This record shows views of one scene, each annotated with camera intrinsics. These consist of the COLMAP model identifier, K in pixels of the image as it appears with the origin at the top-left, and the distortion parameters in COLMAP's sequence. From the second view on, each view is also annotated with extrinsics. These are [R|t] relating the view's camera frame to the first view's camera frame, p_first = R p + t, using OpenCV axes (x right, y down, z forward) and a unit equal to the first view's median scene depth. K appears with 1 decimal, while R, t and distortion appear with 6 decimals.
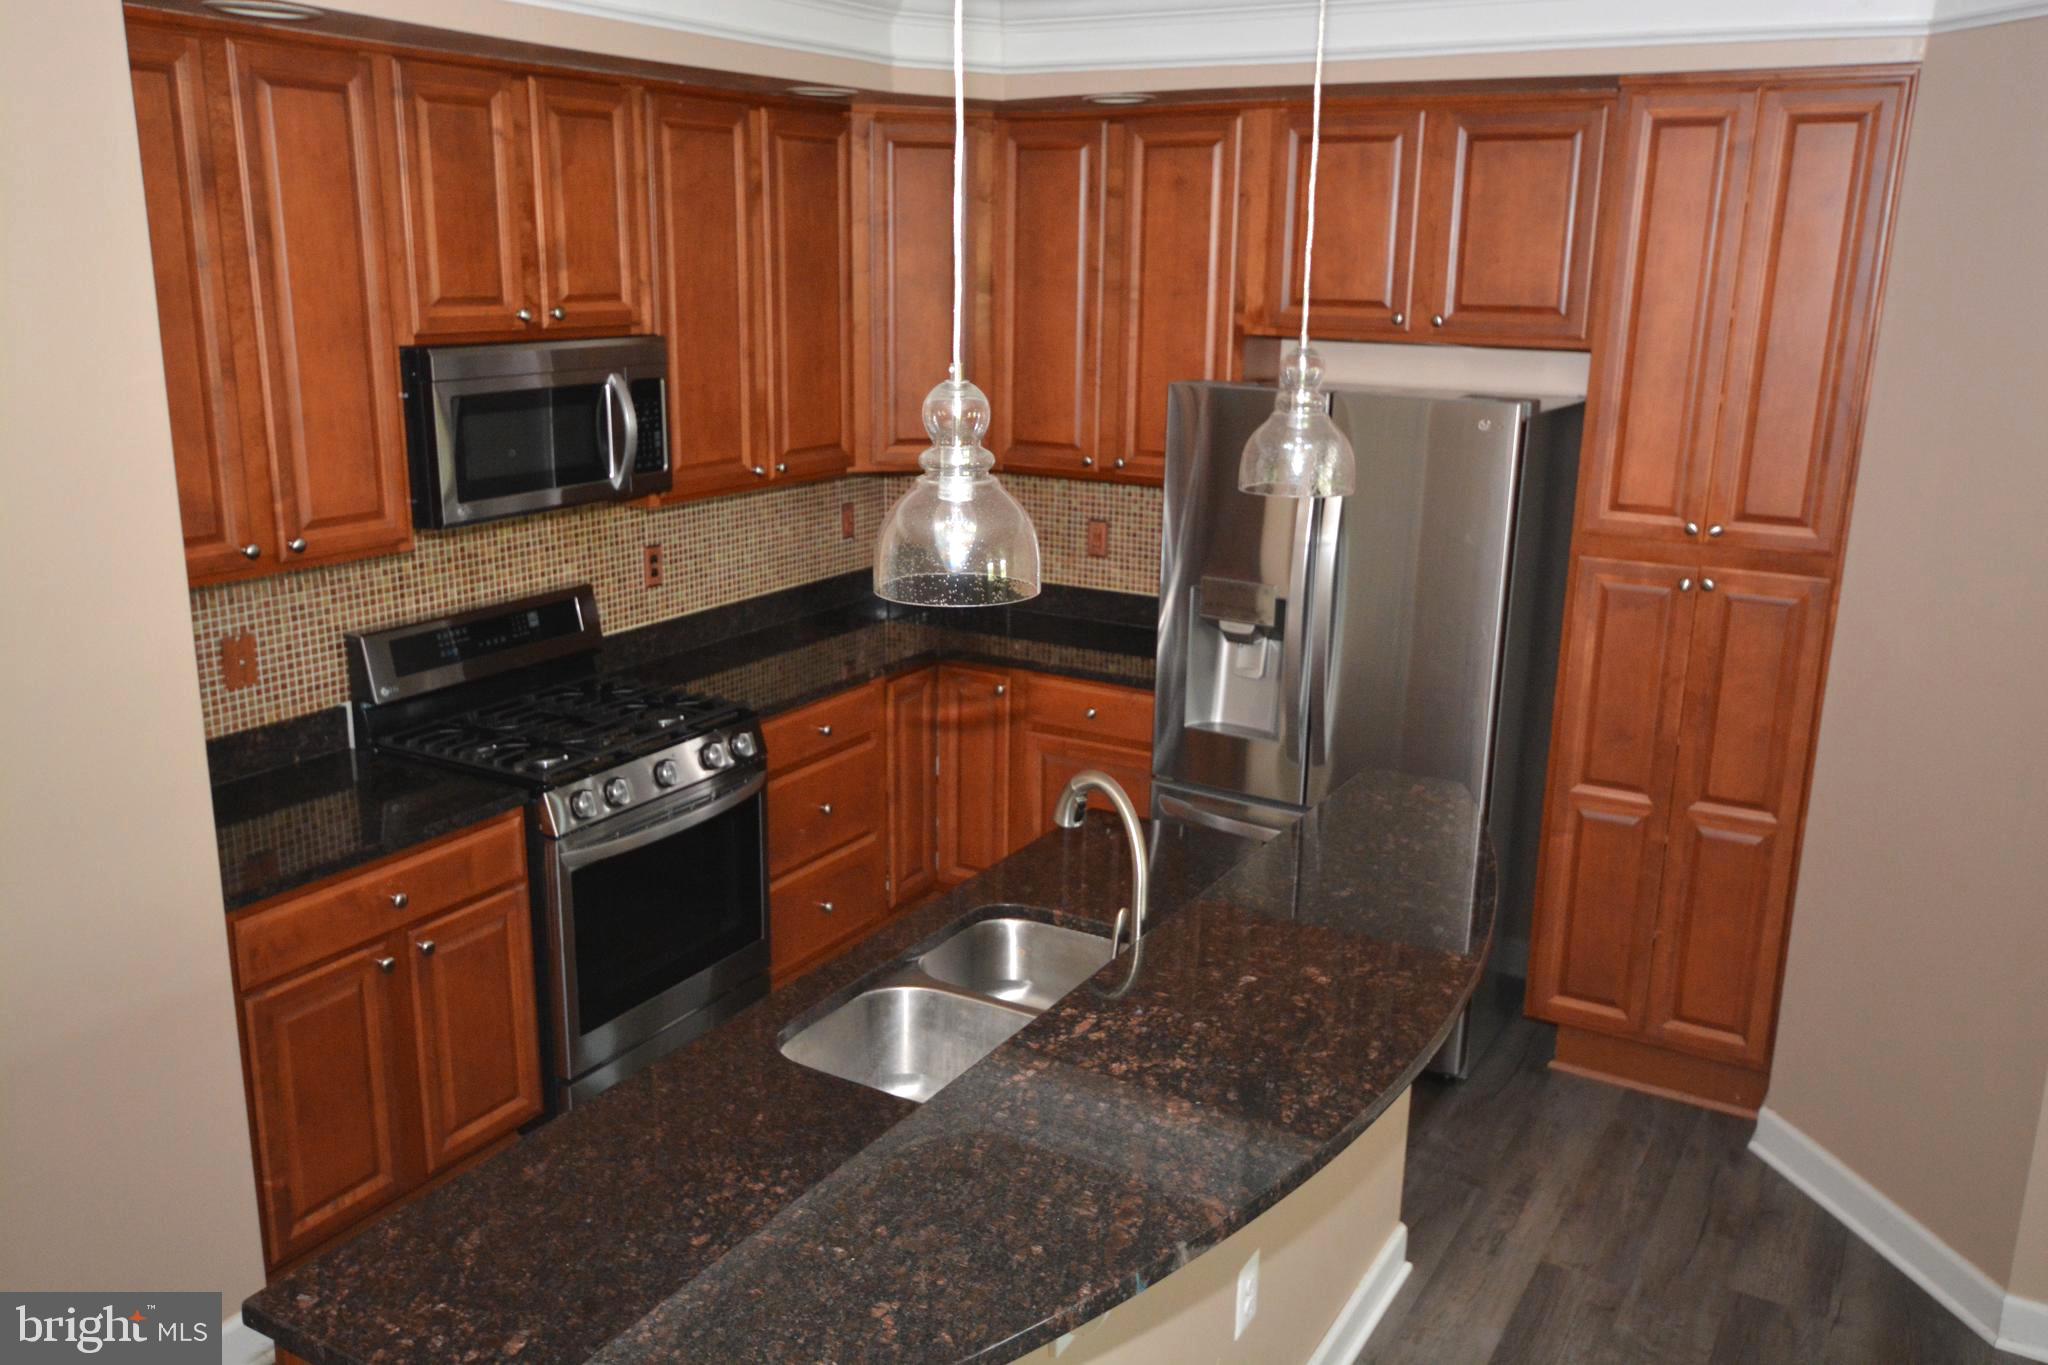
lens RADIAL K [[1669.7, 0, 1013.2], [0, 1669.7, 680.4], [0, 0, 1]] dist [-0.009486, 0.058382]
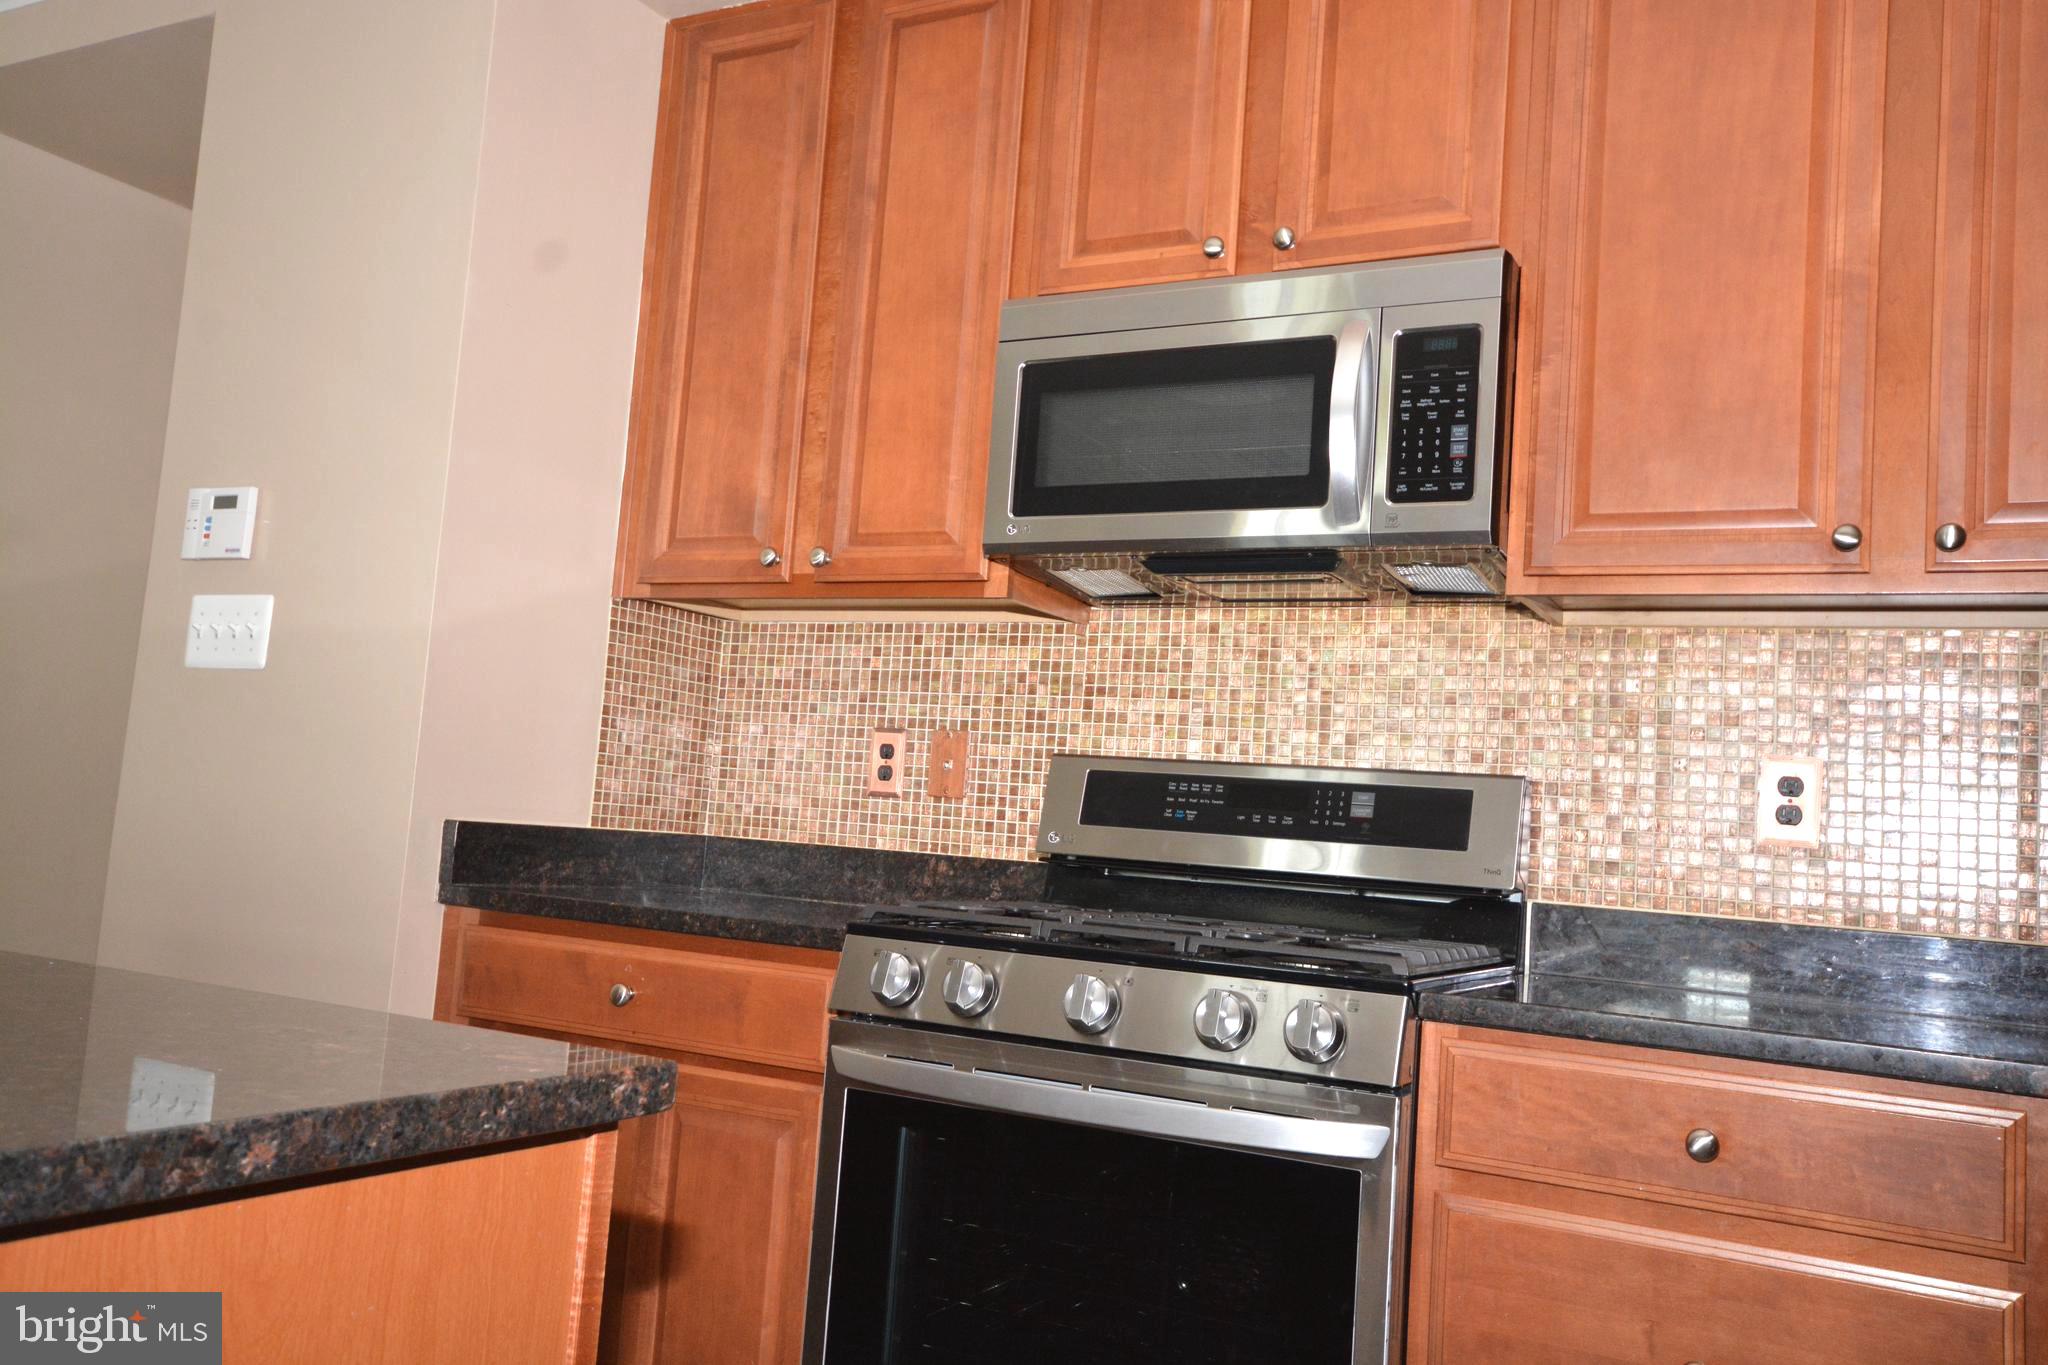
lens RADIAL K [[1669.7, 0, 1013.2], [0, 1669.7, 680.4], [0, 0, 1]] dist [-0.009486, 0.058382]
pose [[0.035260, -0.107120, -0.993621, 0.301914], [-0.323261, 0.939567, -0.112764, 0.028370], [0.945653, 0.325174, -0.001498, 0.954897]]
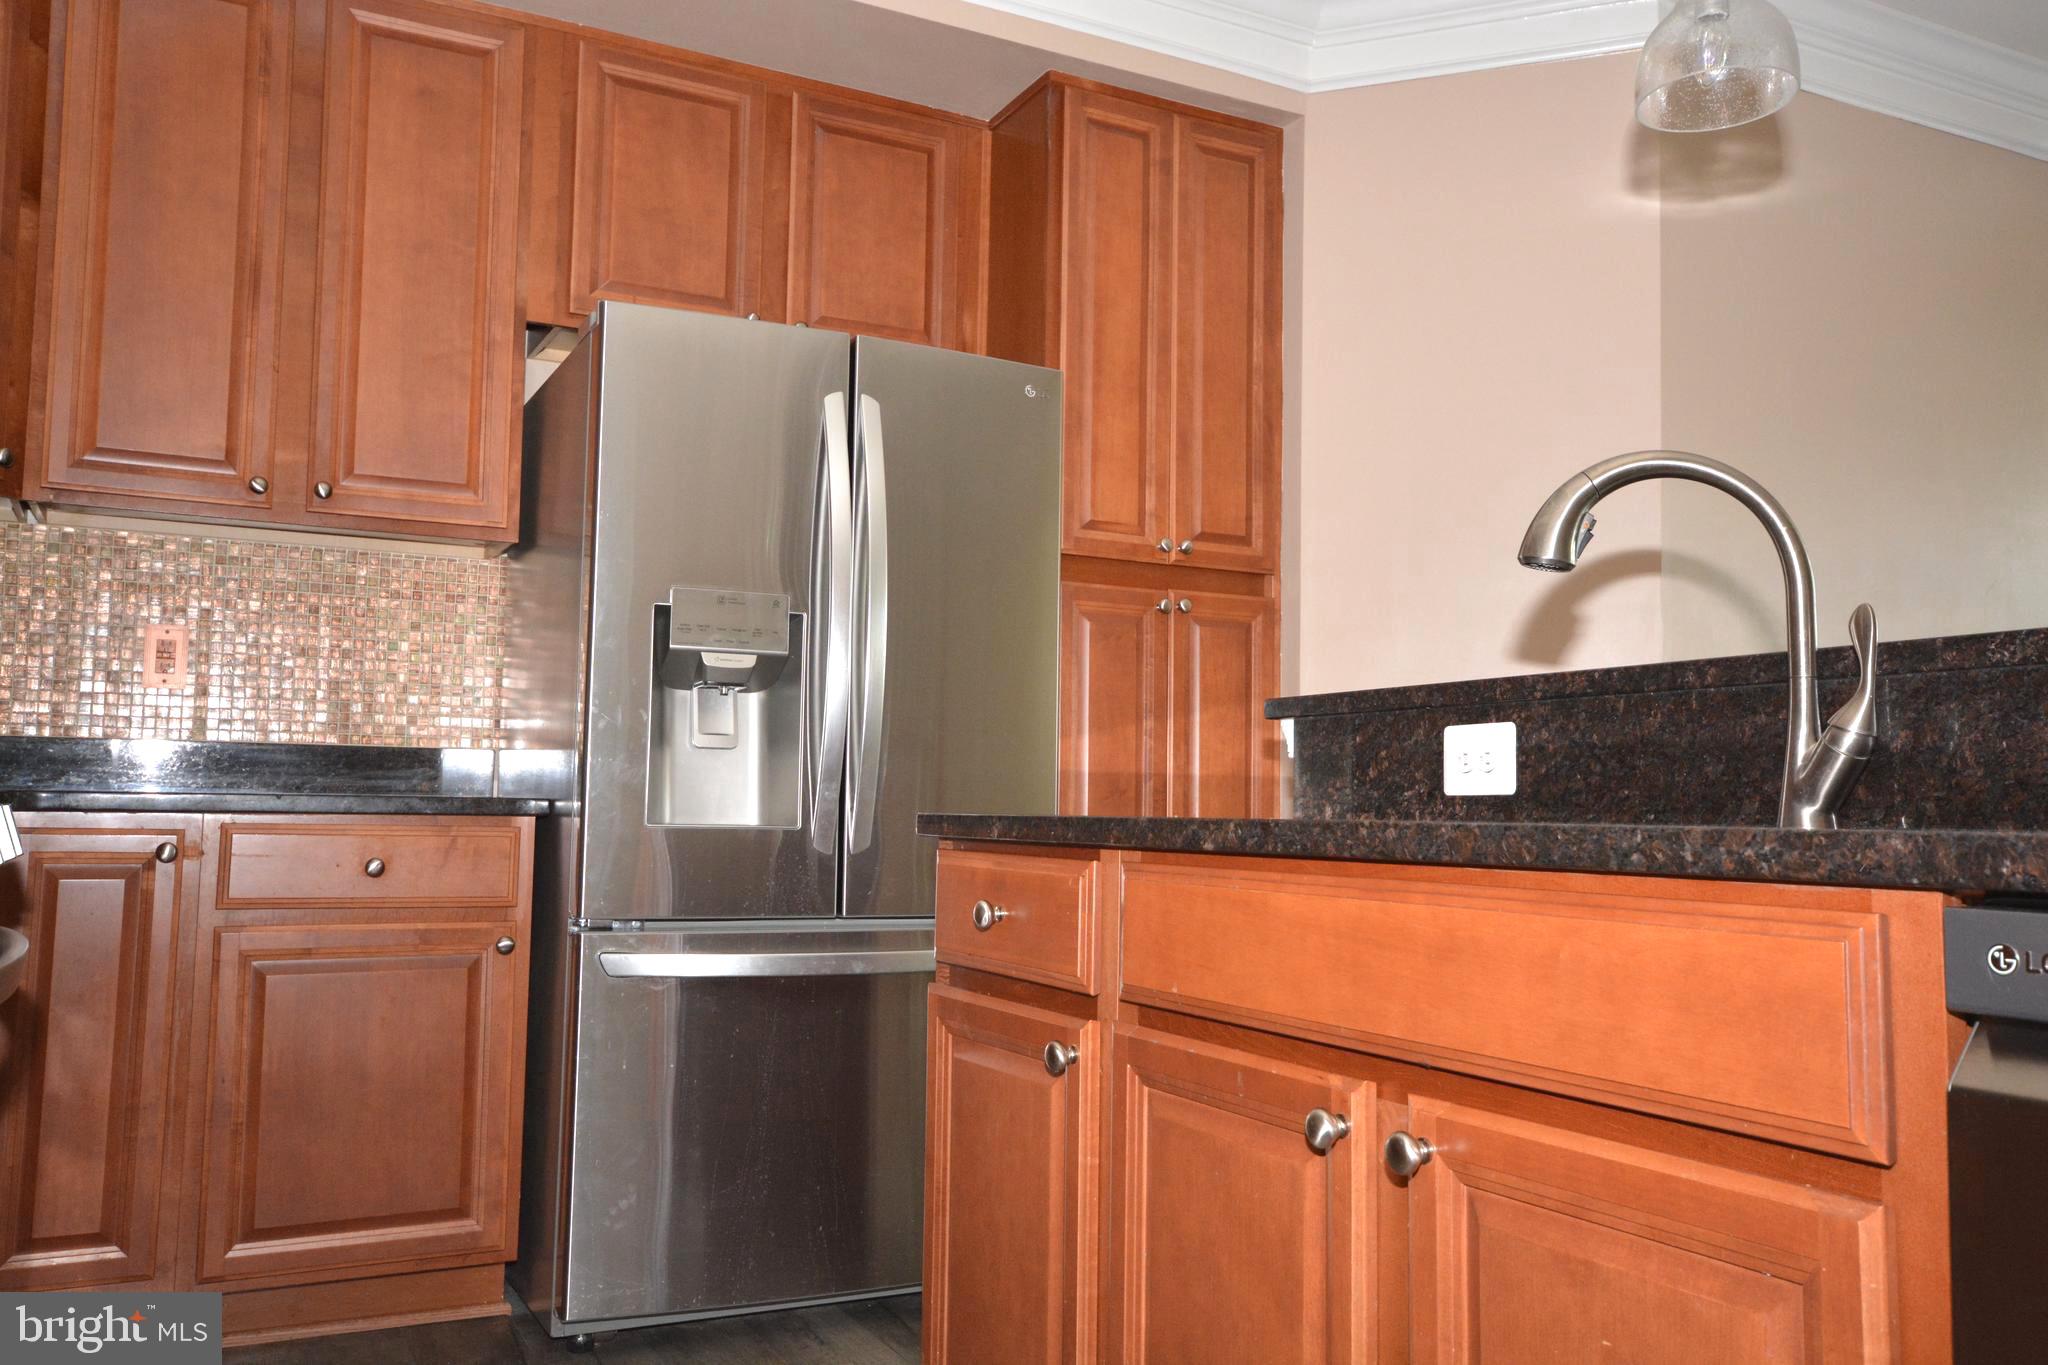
lens RADIAL K [[1669.7, 0, 1013.2], [0, 1669.7, 680.4], [0, 0, 1]] dist [-0.009486, 0.058382]
pose [[0.534475, 0.060313, 0.843029, -0.399996], [0.204358, 0.958633, -0.198145, 0.143020], [-0.820106, 0.278184, 0.500040, 0.617069]]
